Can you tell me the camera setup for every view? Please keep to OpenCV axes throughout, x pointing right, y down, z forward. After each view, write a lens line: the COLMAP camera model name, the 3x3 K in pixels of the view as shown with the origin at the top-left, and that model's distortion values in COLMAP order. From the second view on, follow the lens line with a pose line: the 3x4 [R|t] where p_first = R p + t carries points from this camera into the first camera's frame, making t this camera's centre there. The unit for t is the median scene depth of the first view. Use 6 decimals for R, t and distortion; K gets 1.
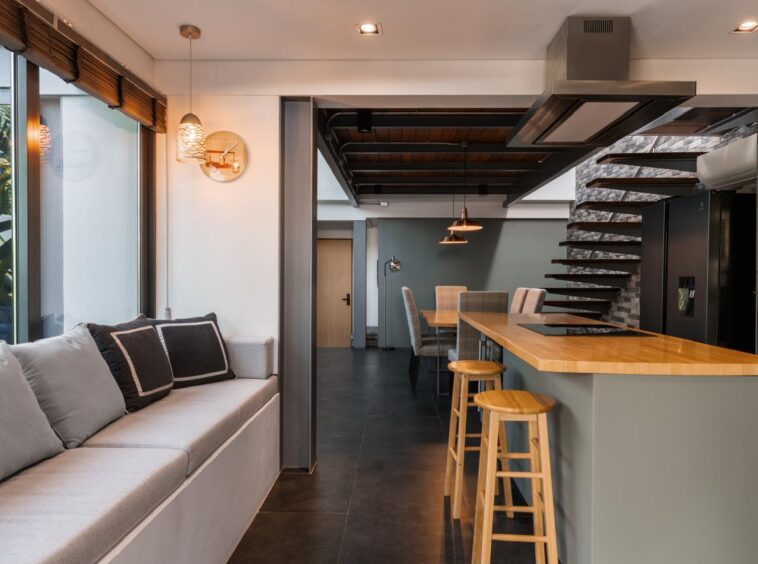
lens RADIAL K [[504.4, 0, 379.0], [0, 504.4, 282.0], [0, 0, 1]] dist [0.000735, -0.000295]
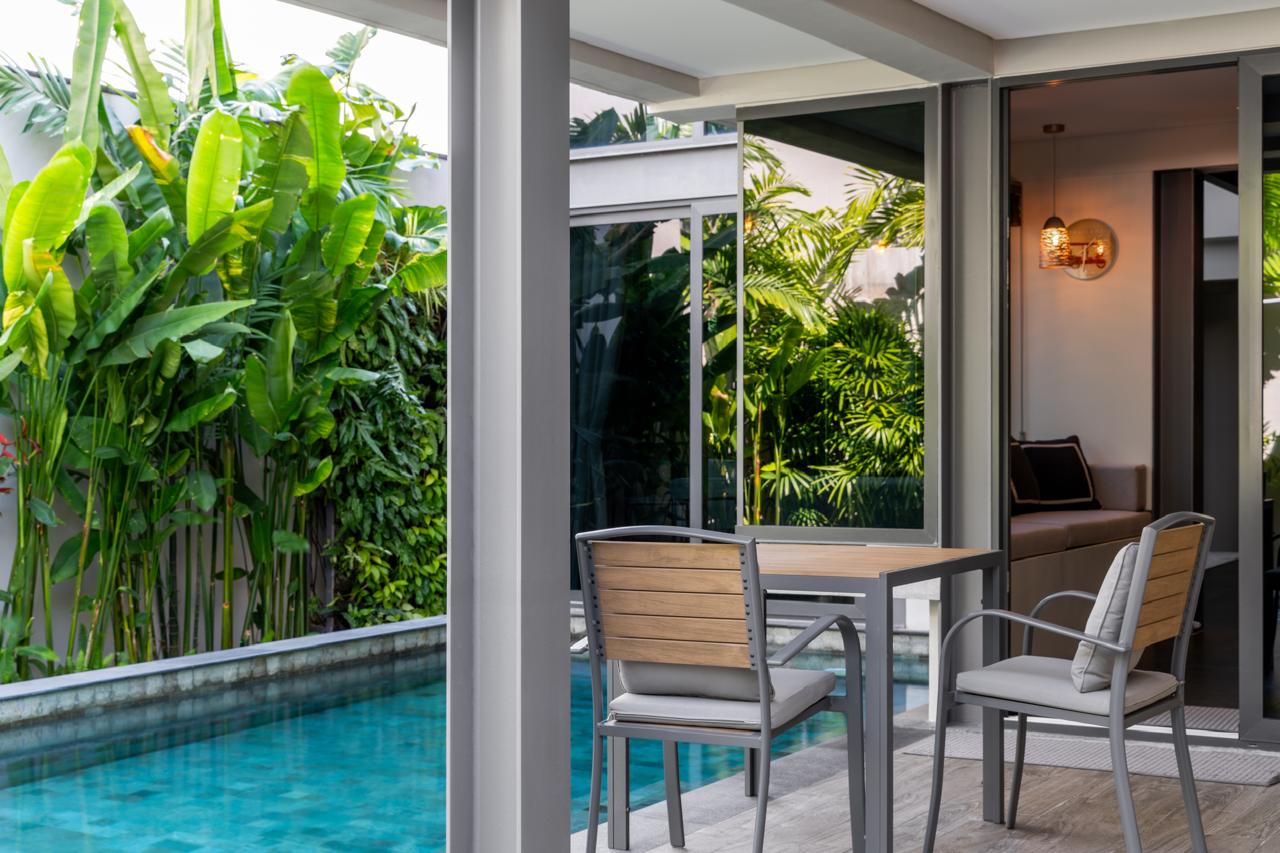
lens RADIAL K [[1852.6, 0, 640.0], [0, 1852.6, 426.5], [0, 0, 1]] dist [0.004897, 0.014687]
pose [[0.876980, 0.001629, -0.480524, 0.533299], [-0.001321, 0.999999, 0.000981, 0.044099], [0.480525, -0.000225, 0.876981, -2.104945]]
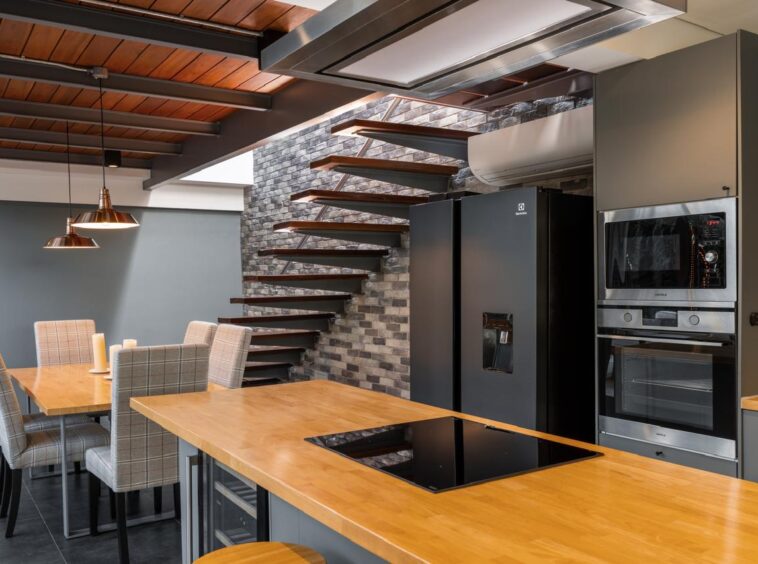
lens RADIAL K [[663.8, 0, 378.6], [0, 663.8, 296.8], [0, 0, 1]] dist [0.059801, -0.004520]
pose [[0.806510, -0.041981, 0.589728, -0.046404], [0.034137, 0.999118, 0.024438, -0.057928], [-0.590234, 0.000422, 0.807232, 0.357040]]
